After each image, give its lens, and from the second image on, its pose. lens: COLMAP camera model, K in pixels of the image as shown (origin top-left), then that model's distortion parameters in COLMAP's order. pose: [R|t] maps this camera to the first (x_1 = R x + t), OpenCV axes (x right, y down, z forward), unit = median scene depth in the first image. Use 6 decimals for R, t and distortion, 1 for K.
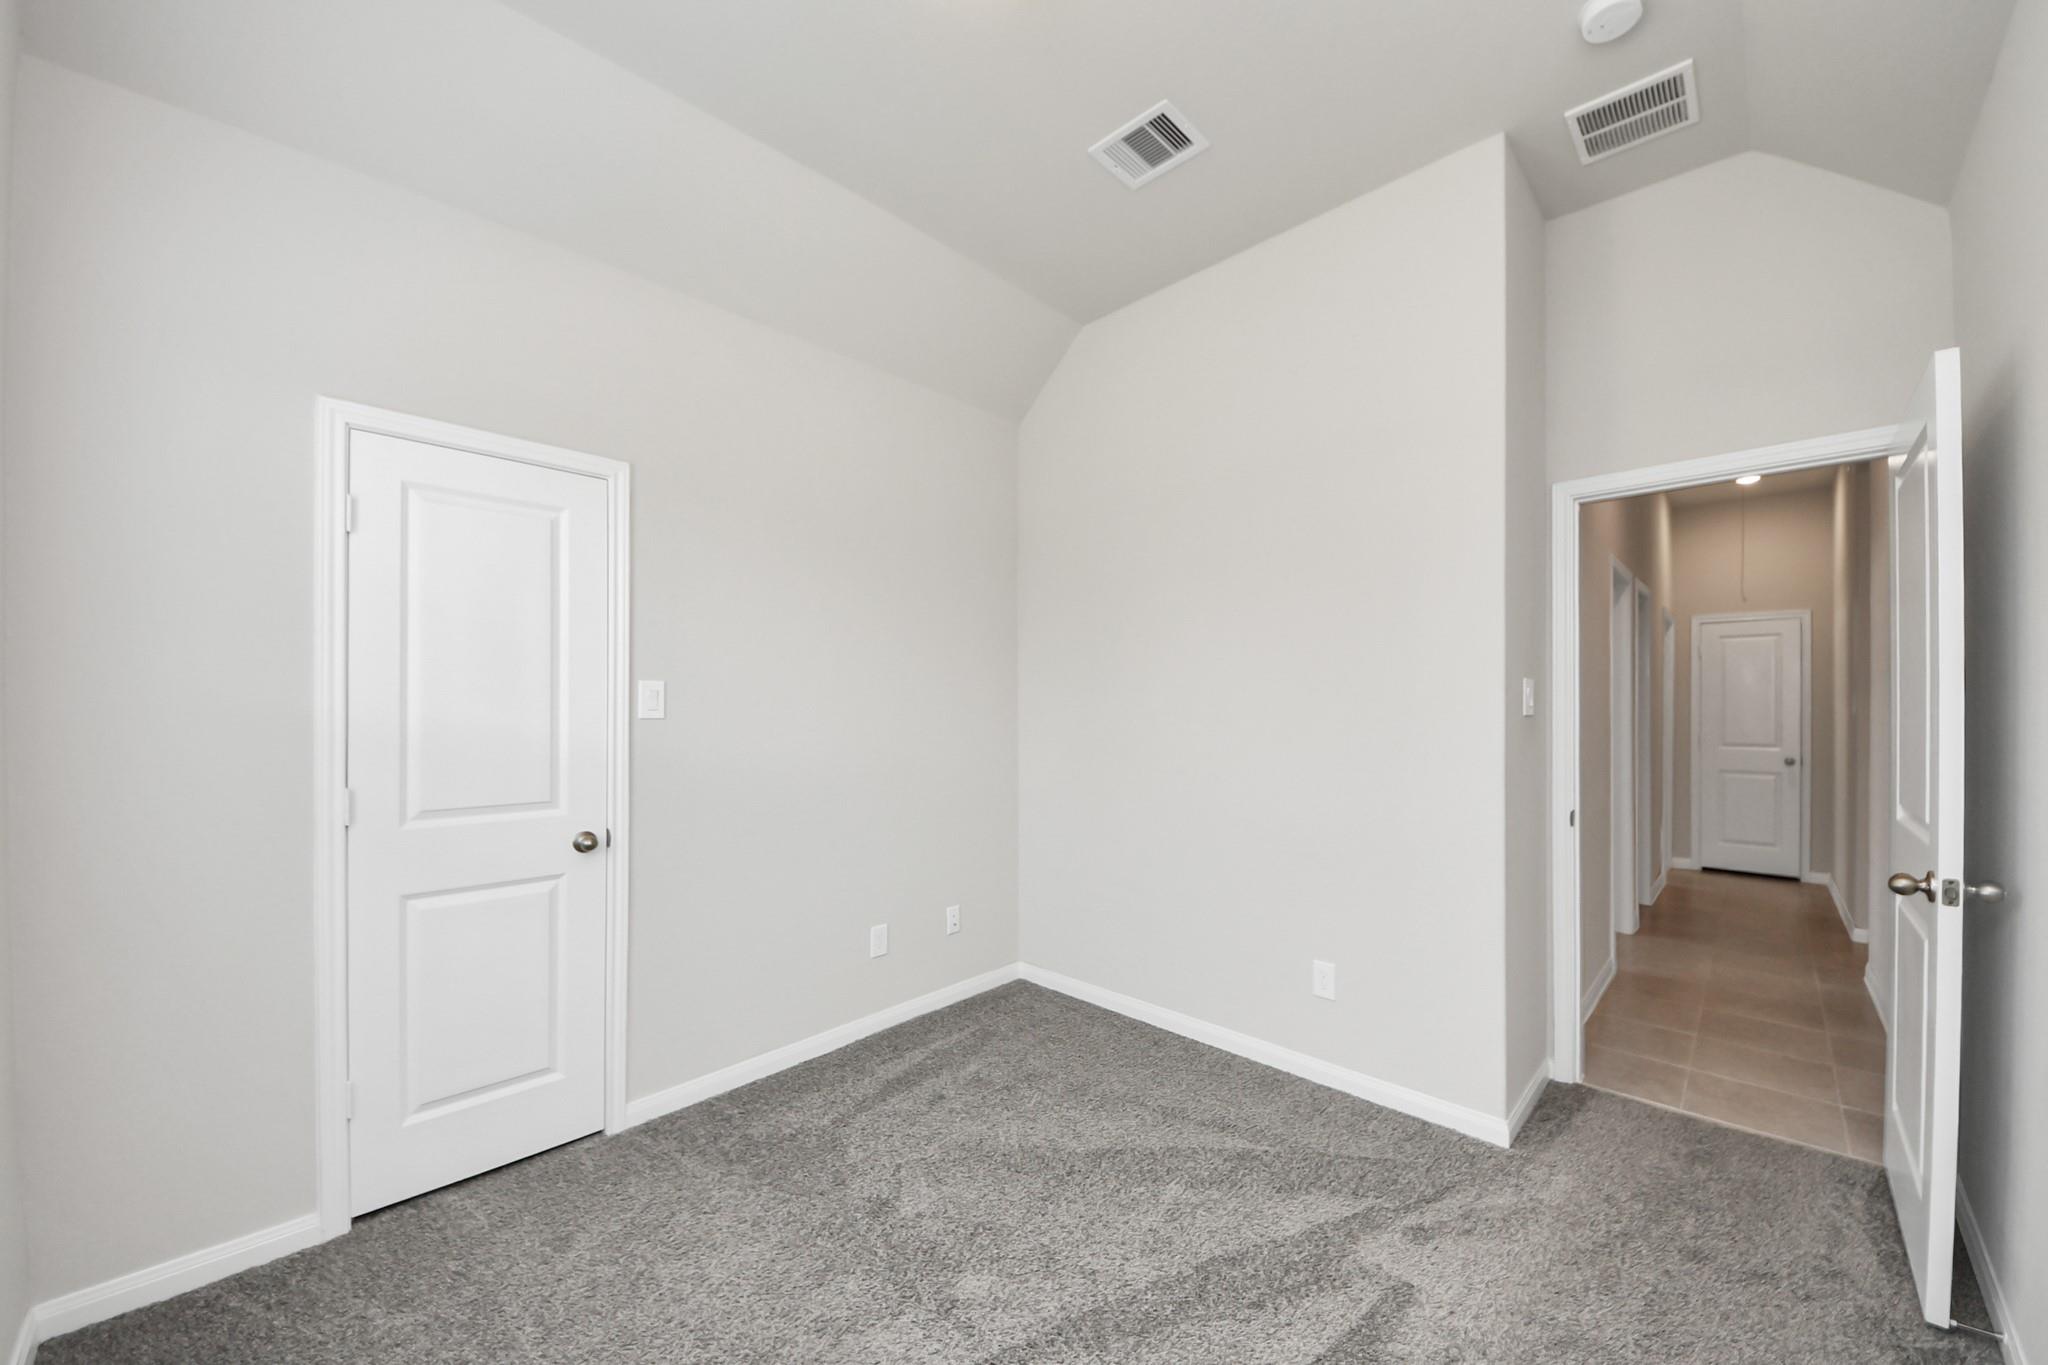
lens RADIAL K [[729.3, 0, 1032.1], [0, 729.3, 699.5], [0, 0, 1]] dist [0.014289, -0.013754]
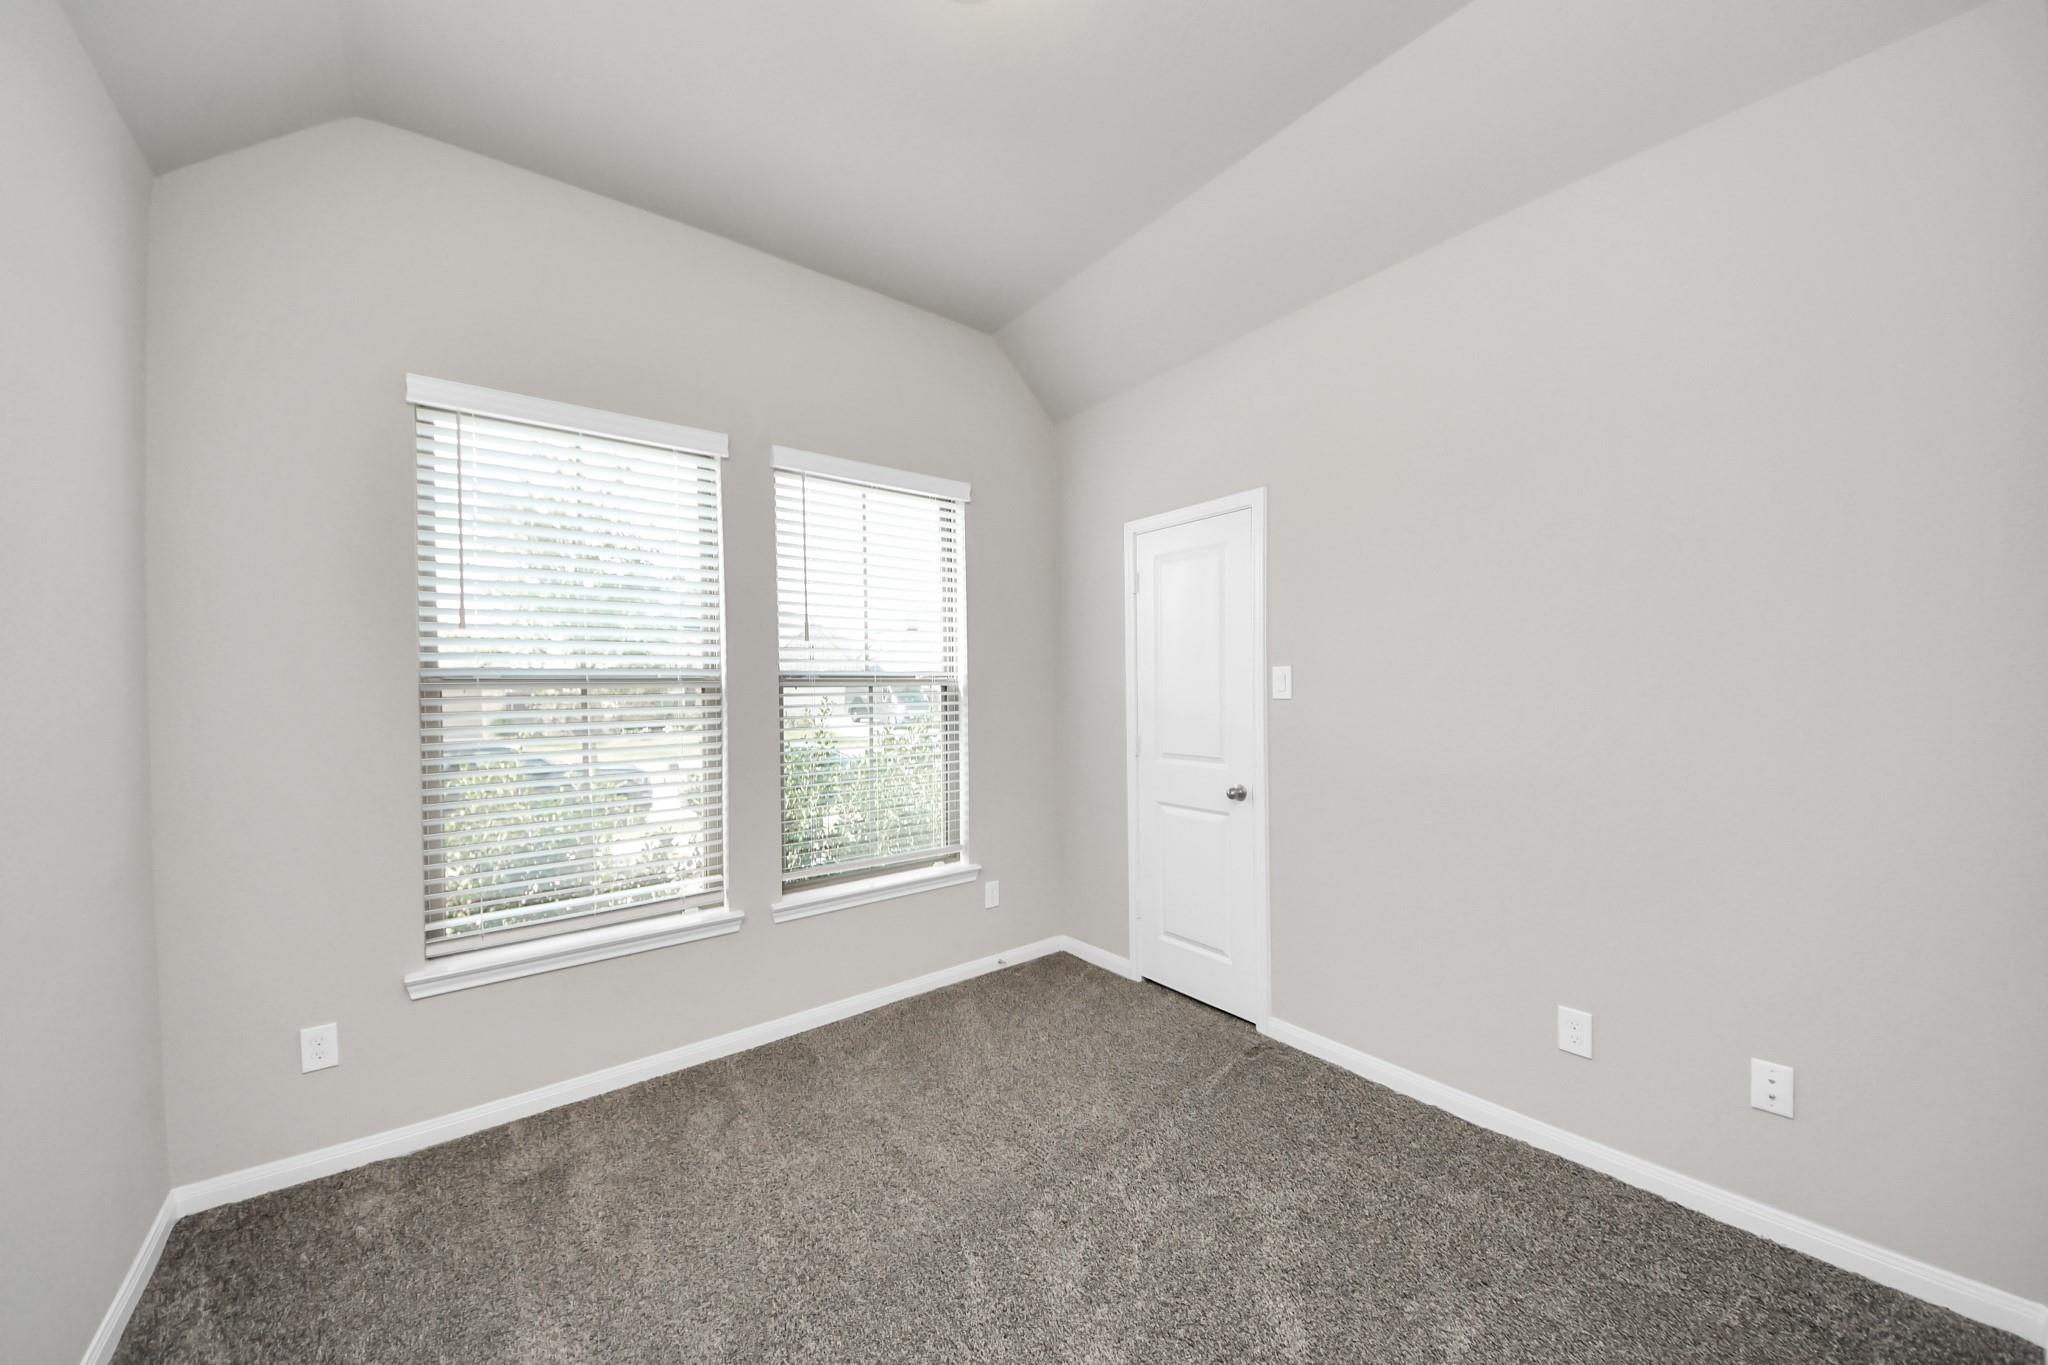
lens RADIAL K [[729.3, 0, 1032.1], [0, 729.3, 699.5], [0, 0, 1]] dist [0.014289, -0.013754]
pose [[-0.149231, 0.006859, -0.988779, 0.740166], [0.012275, 0.999912, 0.005083, 0.017454], [0.988726, -0.011379, -0.149302, 0.846194]]
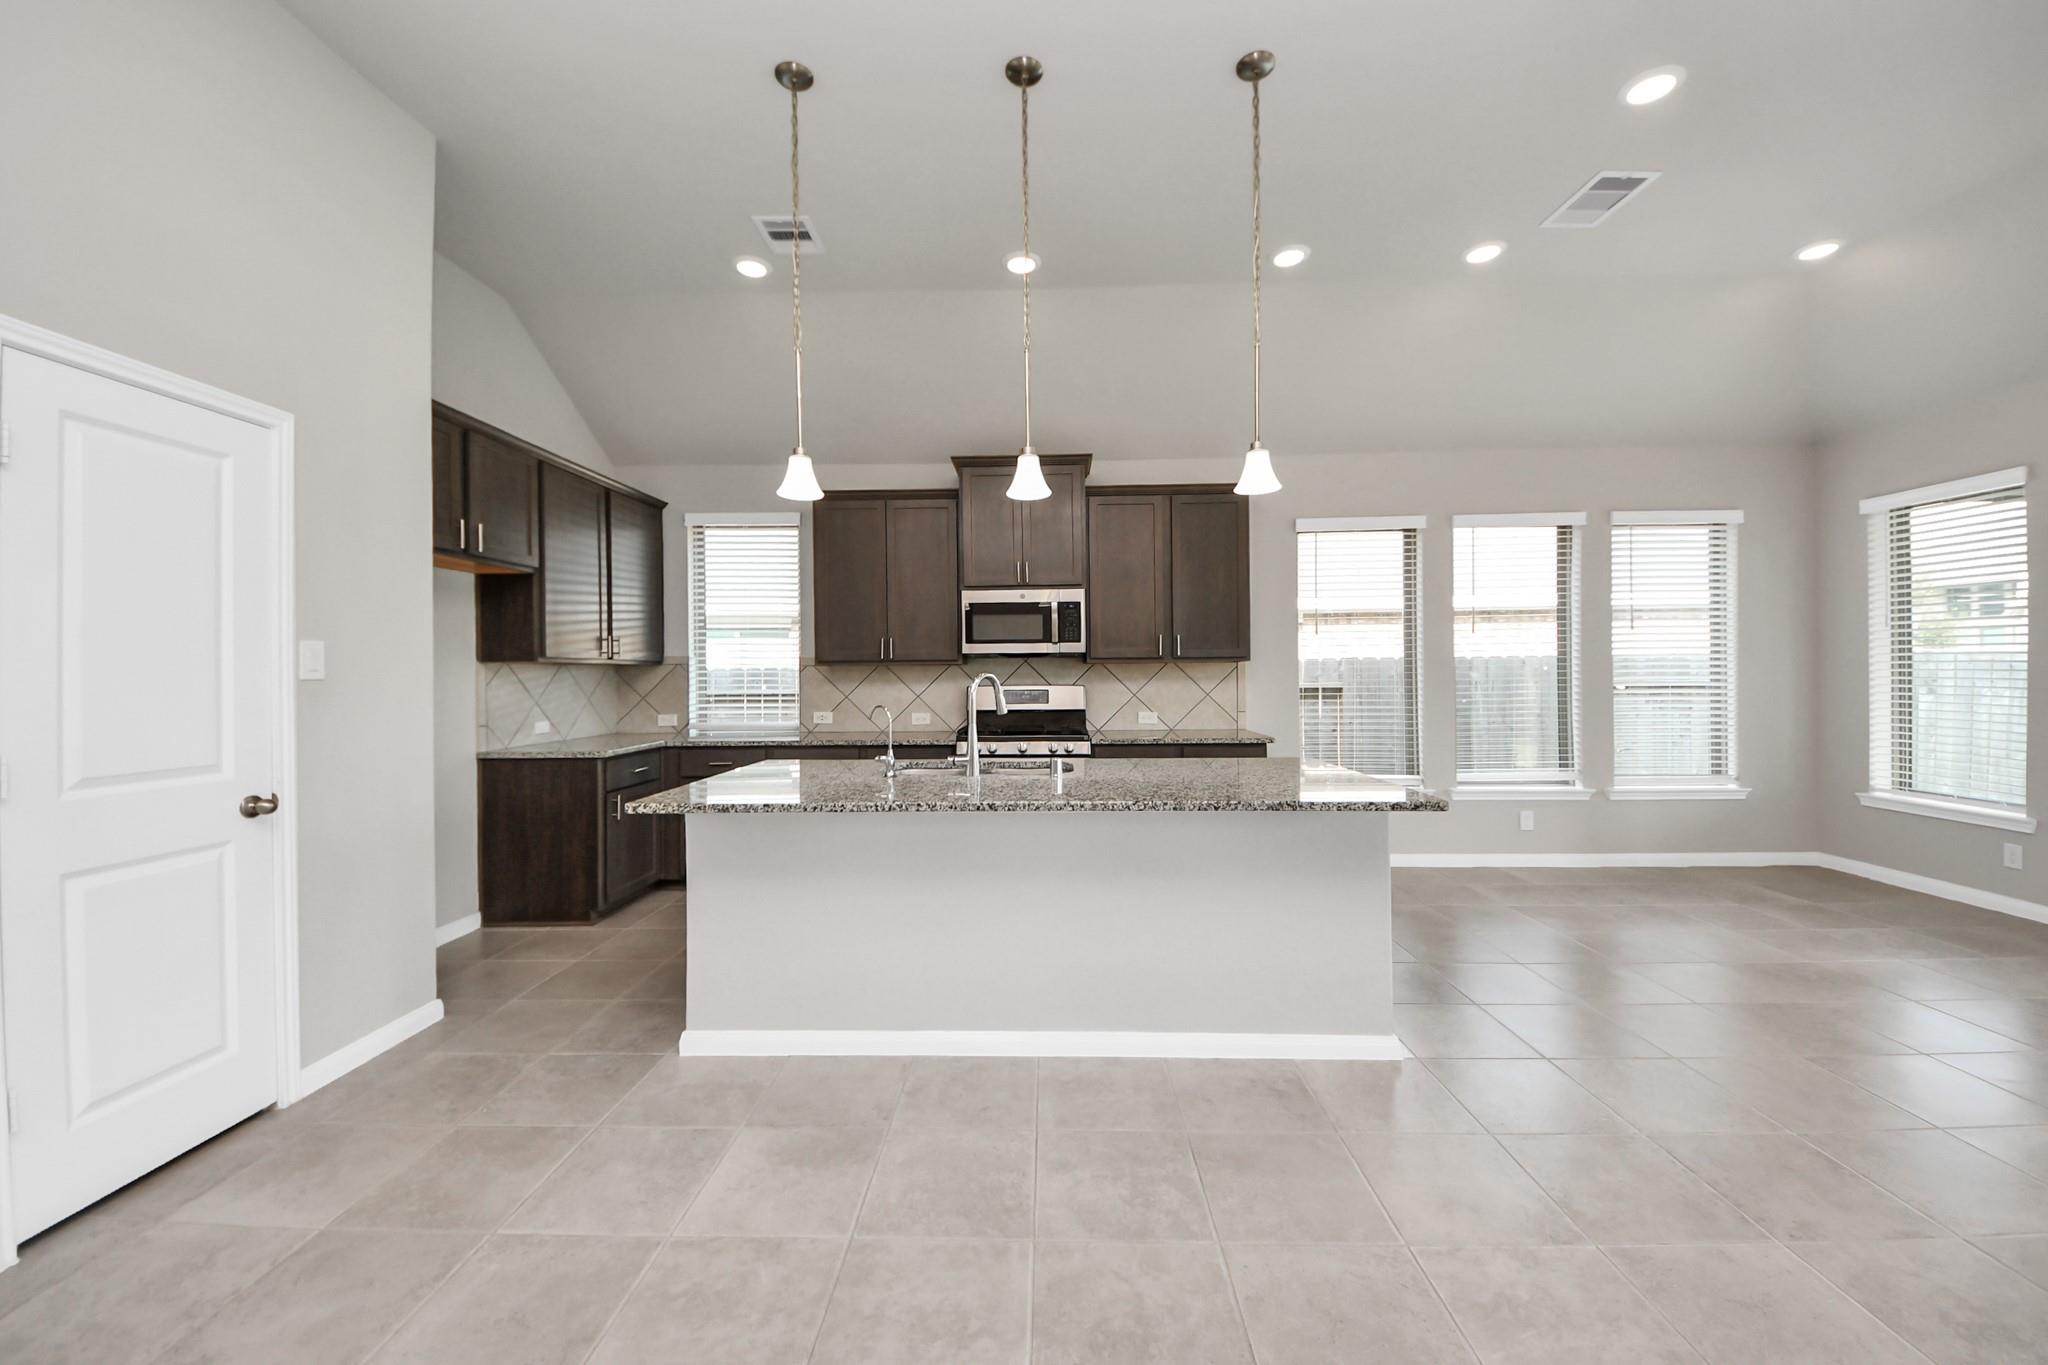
lens RADIAL K [[721.1, 0, 1028.6], [0, 721.1, 674.6], [0, 0, 1]] dist [0.026303, -0.012969]
pose [[0.749280, -0.008412, 0.662200, -0.489563], [0.003433, 0.999955, 0.008819, 0.017153], [-0.662245, -0.004334, 0.749275, -0.390129]]
